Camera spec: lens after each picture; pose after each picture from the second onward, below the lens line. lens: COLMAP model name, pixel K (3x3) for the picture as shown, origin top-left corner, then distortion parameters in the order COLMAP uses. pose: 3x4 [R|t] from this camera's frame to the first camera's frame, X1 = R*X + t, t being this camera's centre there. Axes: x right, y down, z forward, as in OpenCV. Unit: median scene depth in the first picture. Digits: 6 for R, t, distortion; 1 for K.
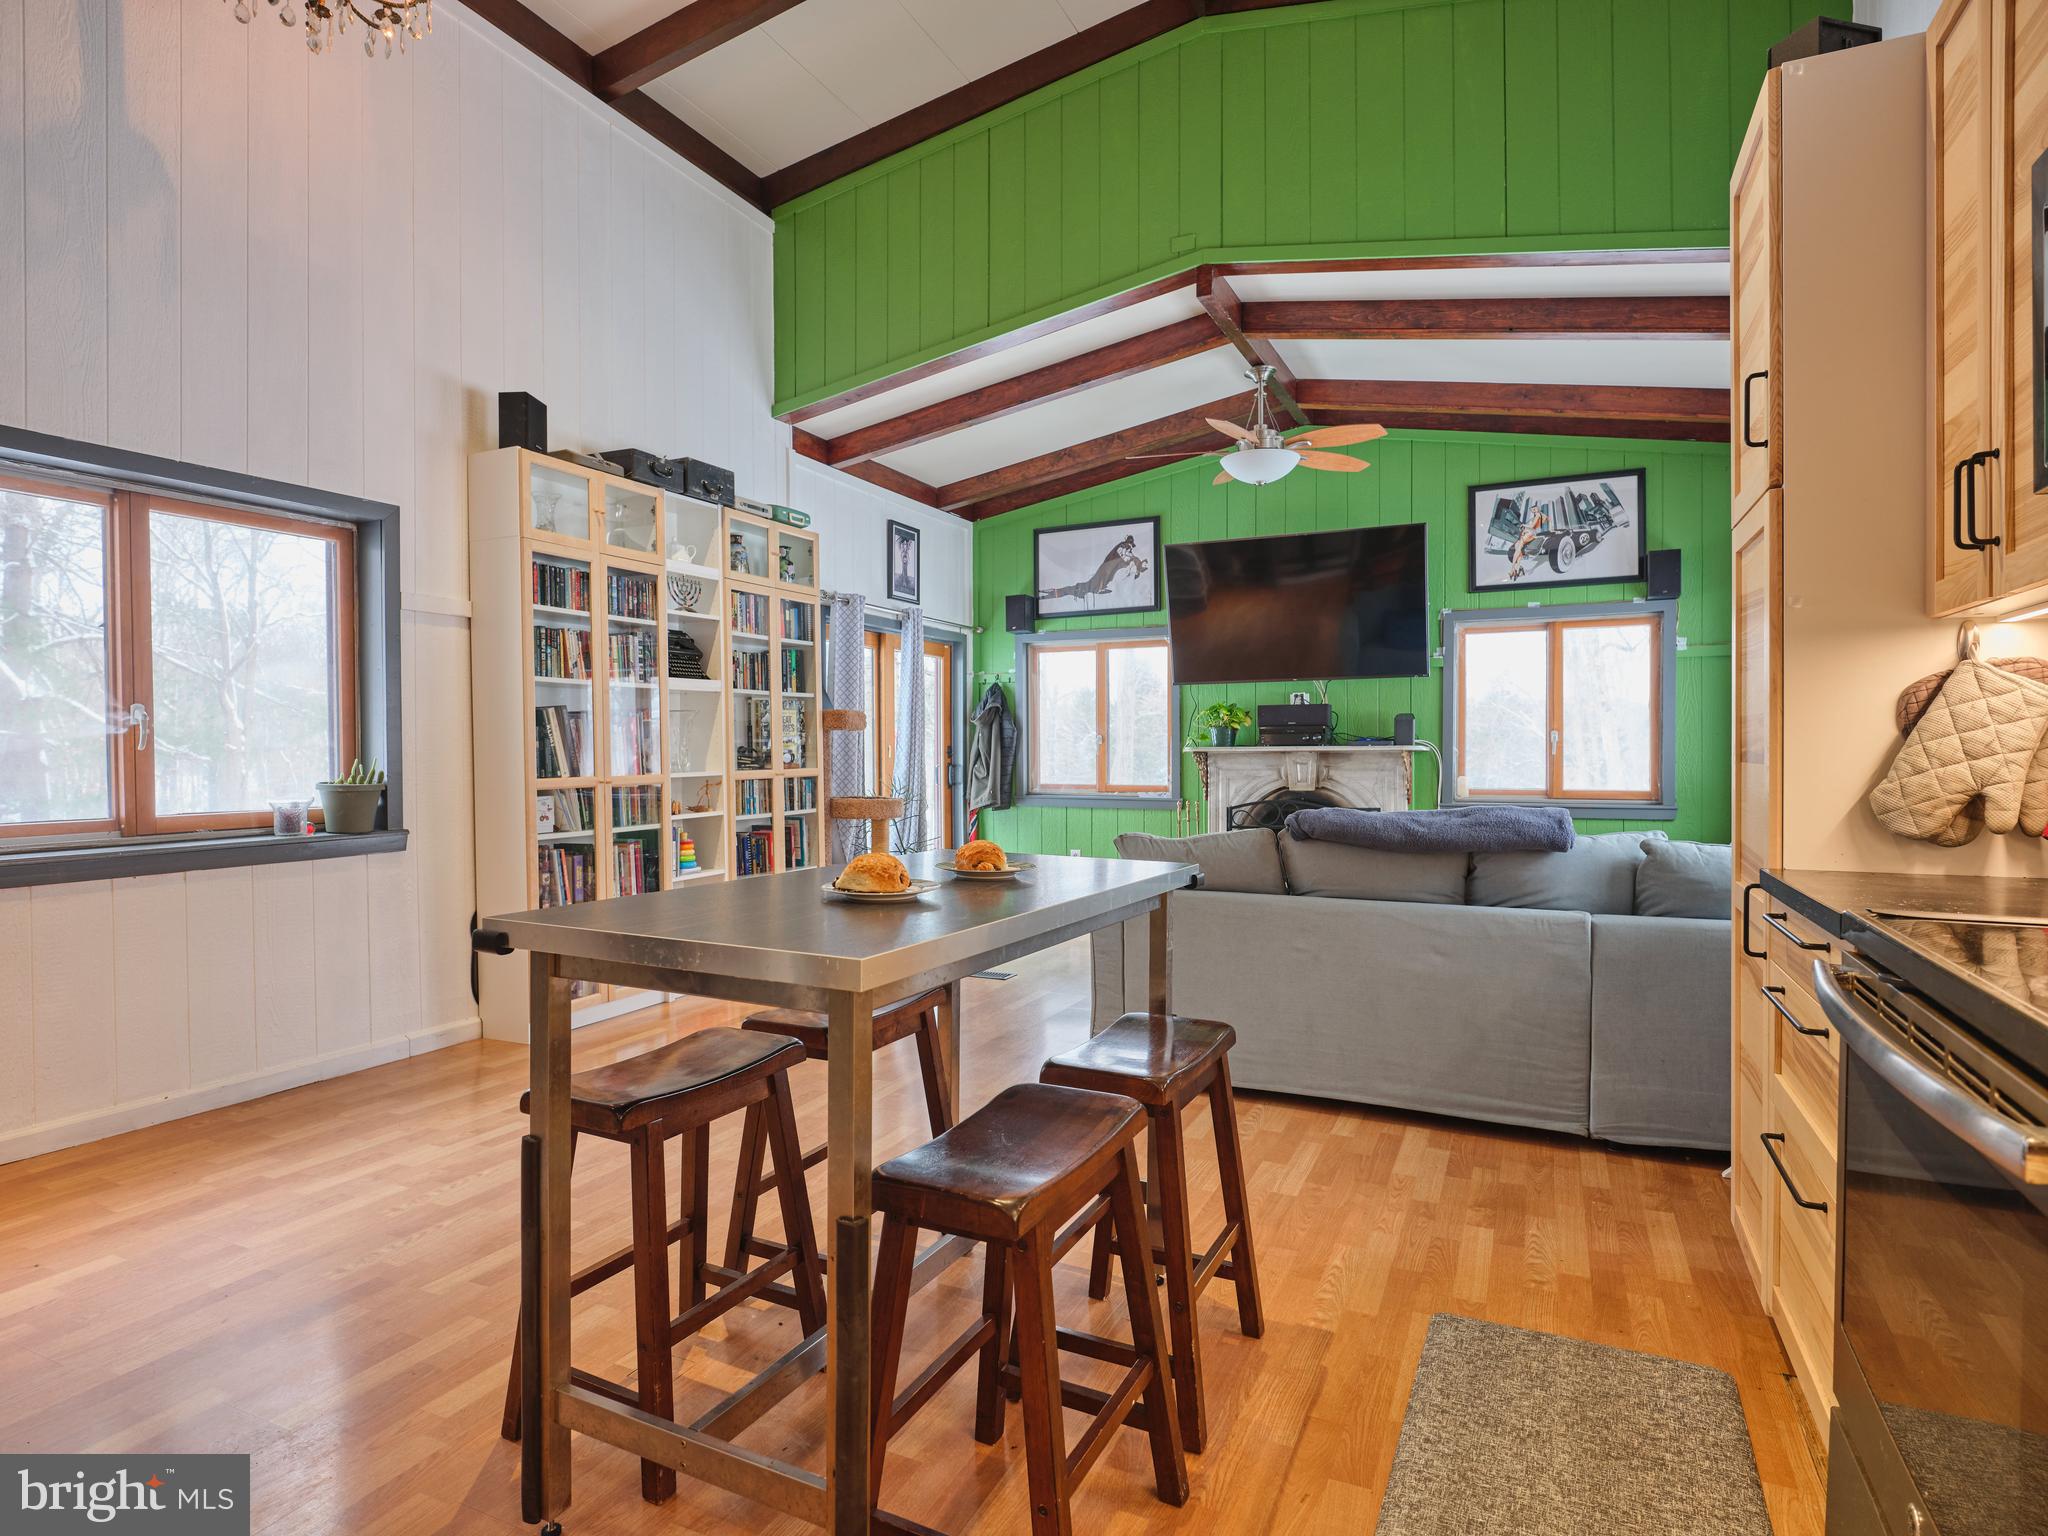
lens RADIAL K [[1098.6, 0, 1024.0], [0, 1098.6, 768.0], [0, 0, 1]] dist [0.000624, -0.013411]
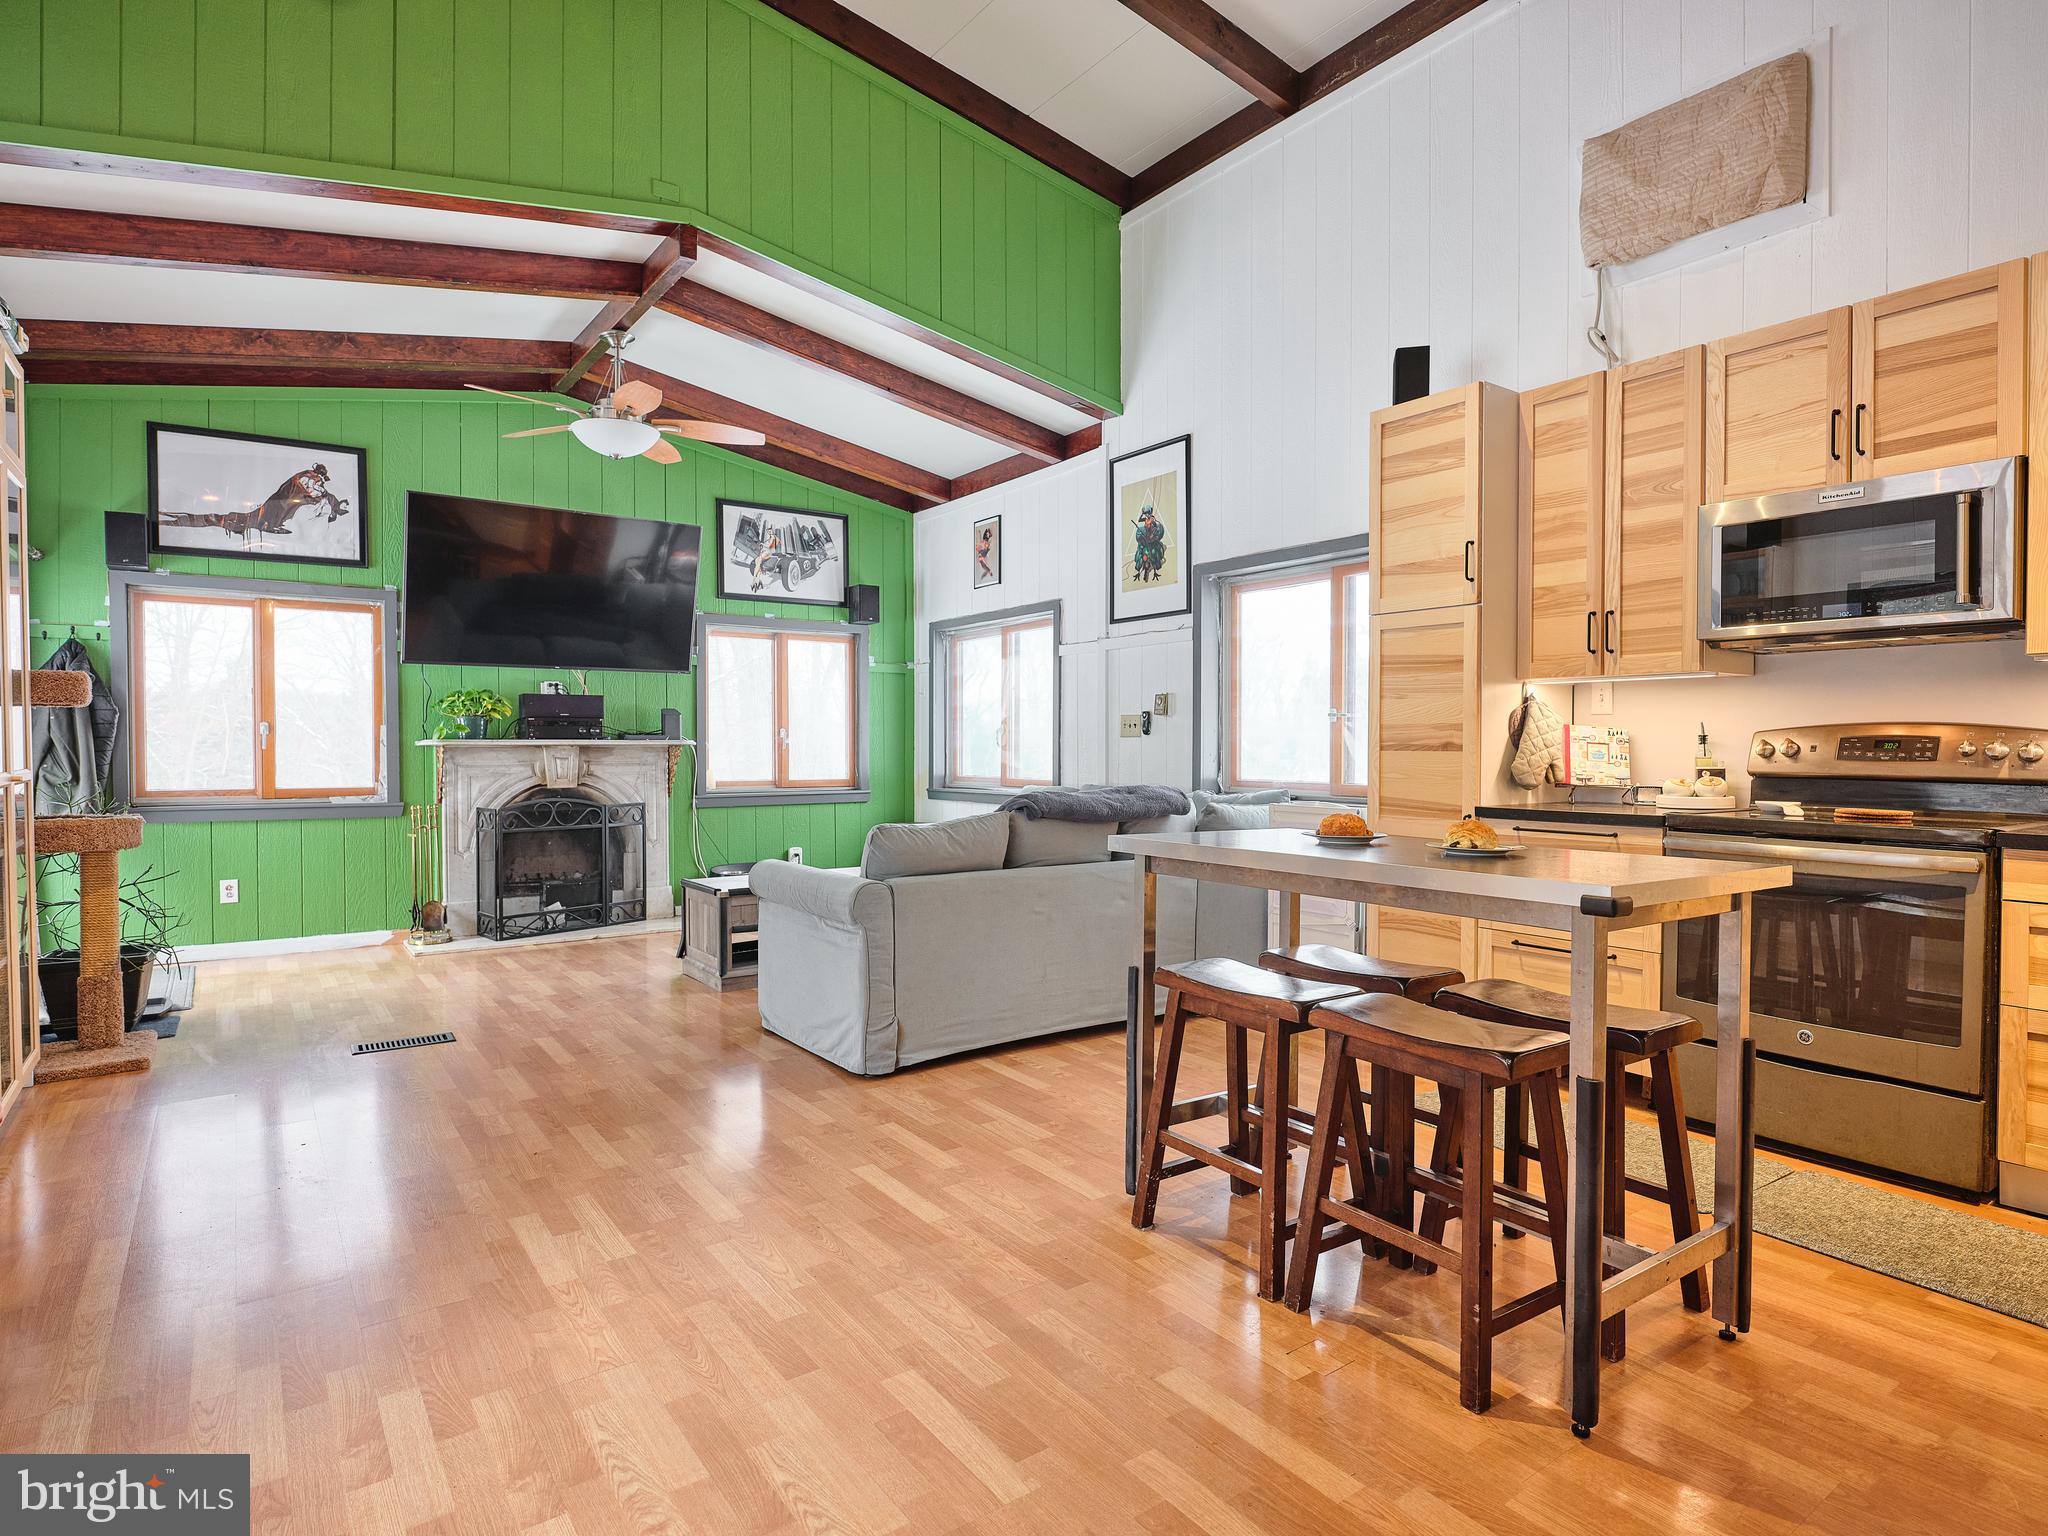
lens RADIAL K [[1098.6, 0, 1024.0], [0, 1098.6, 768.0], [0, 0, 1]] dist [0.000624, -0.013411]
pose [[0.479419, -0.012133, 0.877502, -0.378888], [0.010712, 0.999911, 0.007973, 0.000841], [-0.877521, 0.005577, 0.479506, 0.218114]]
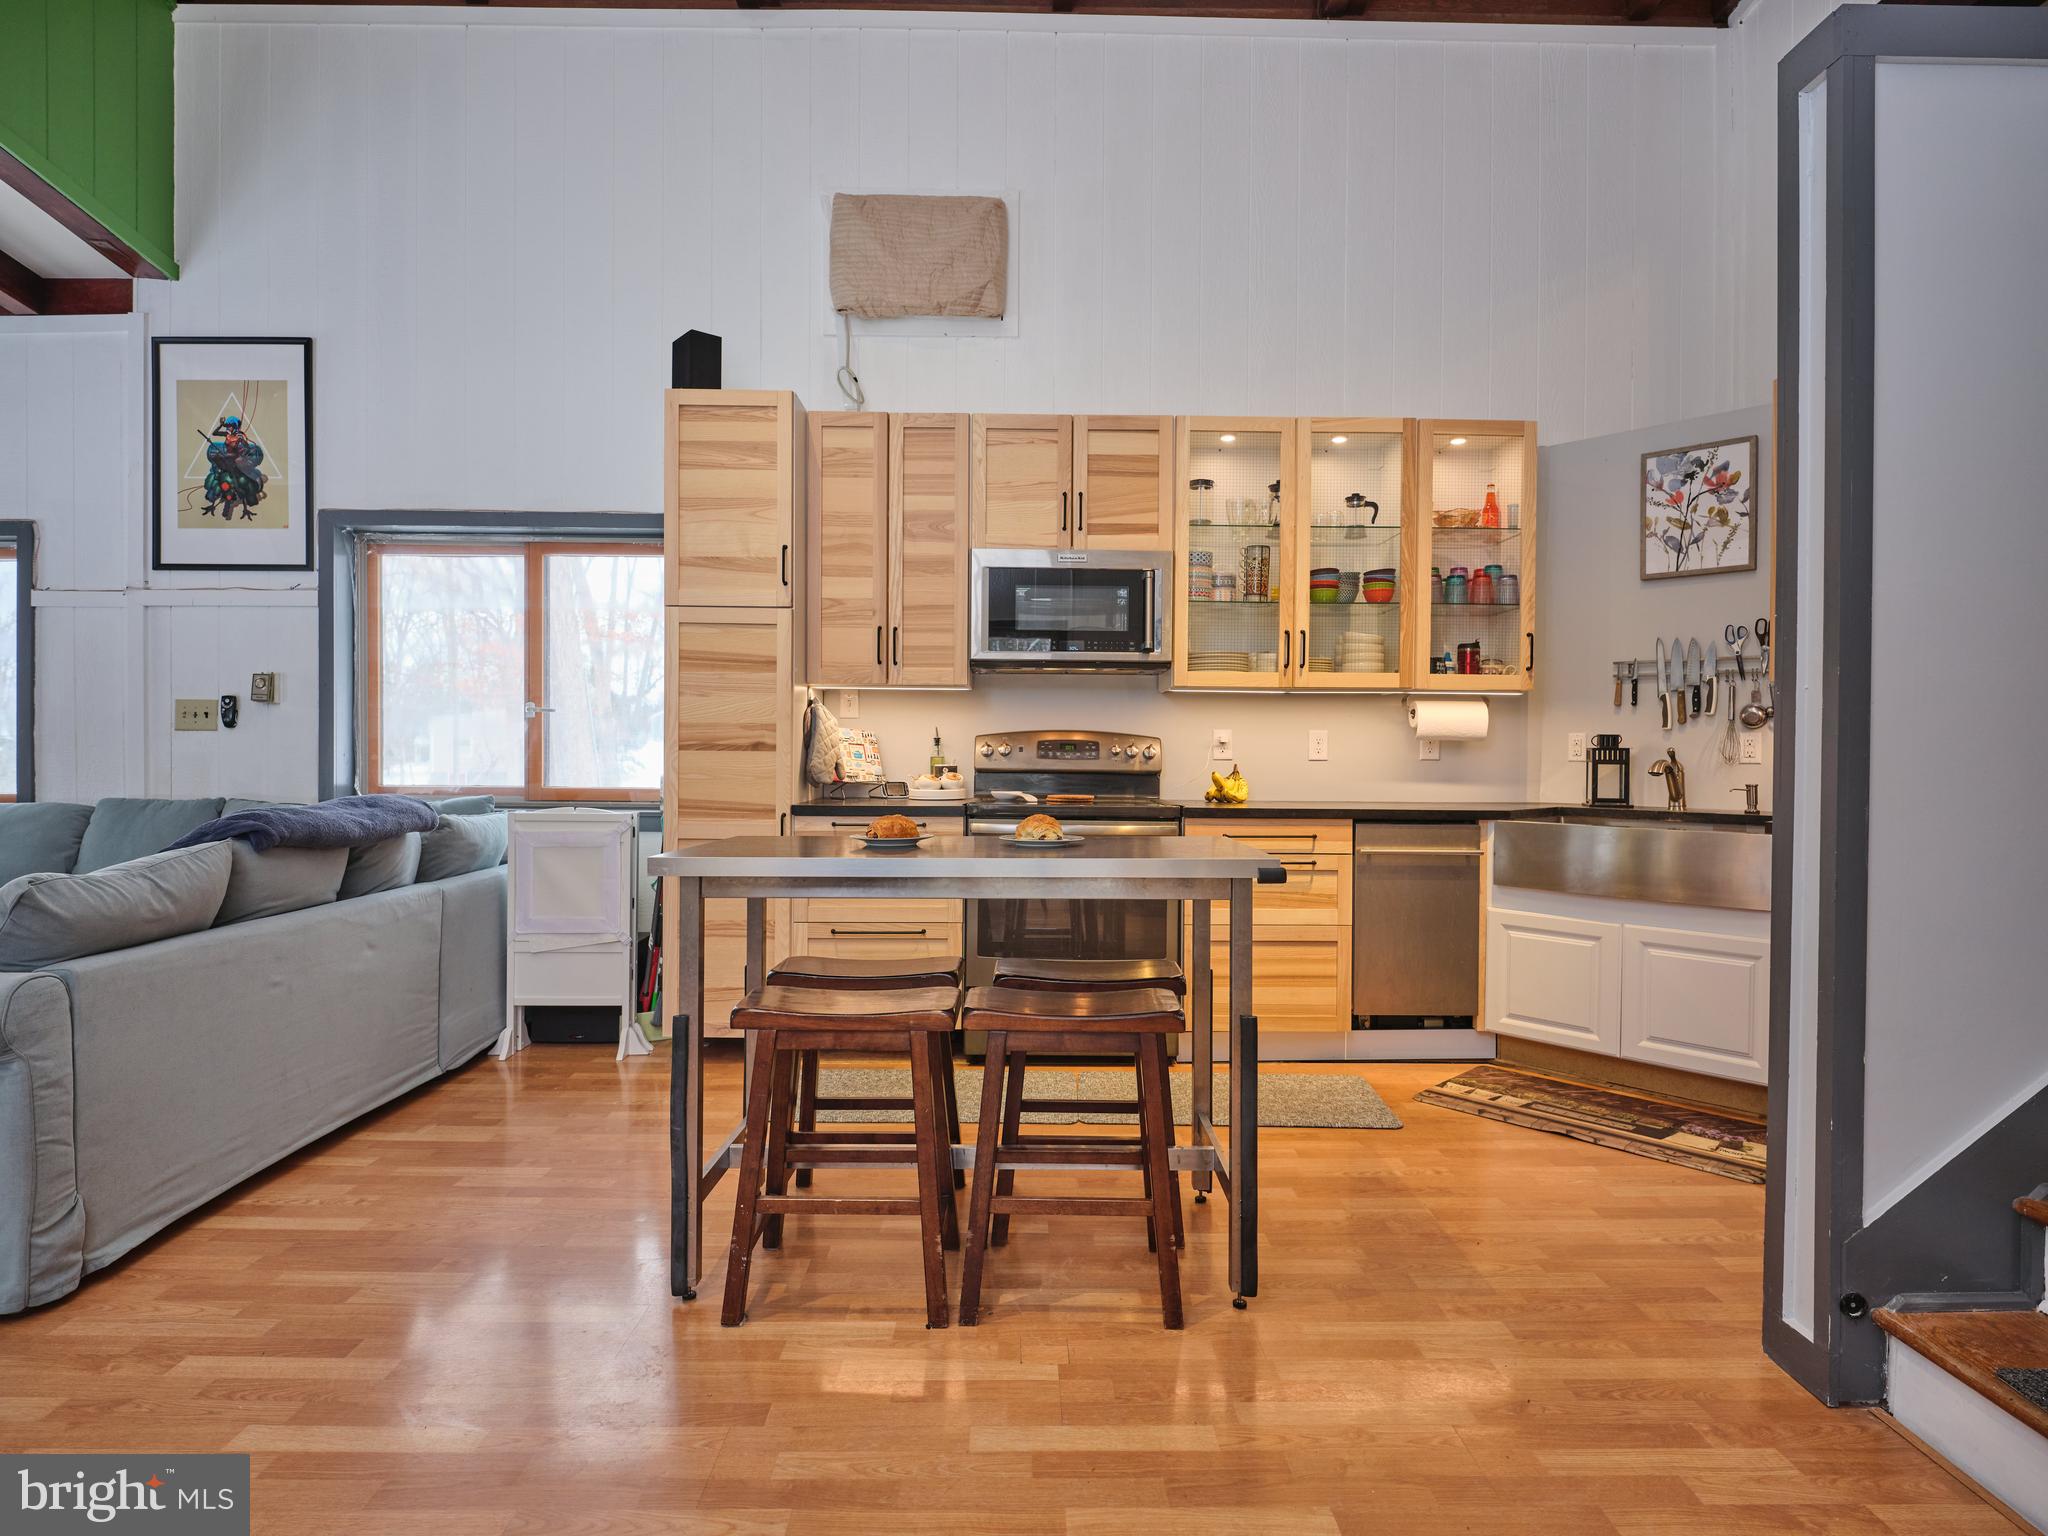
lens RADIAL K [[1098.6, 0, 1024.0], [0, 1098.6, 768.0], [0, 0, 1]] dist [0.000624, -0.013411]
pose [[-0.450493, -0.013850, 0.892673, -0.346891], [0.009615, 0.999746, 0.020364, -0.002318], [-0.892728, 0.017757, -0.450245, 0.421082]]
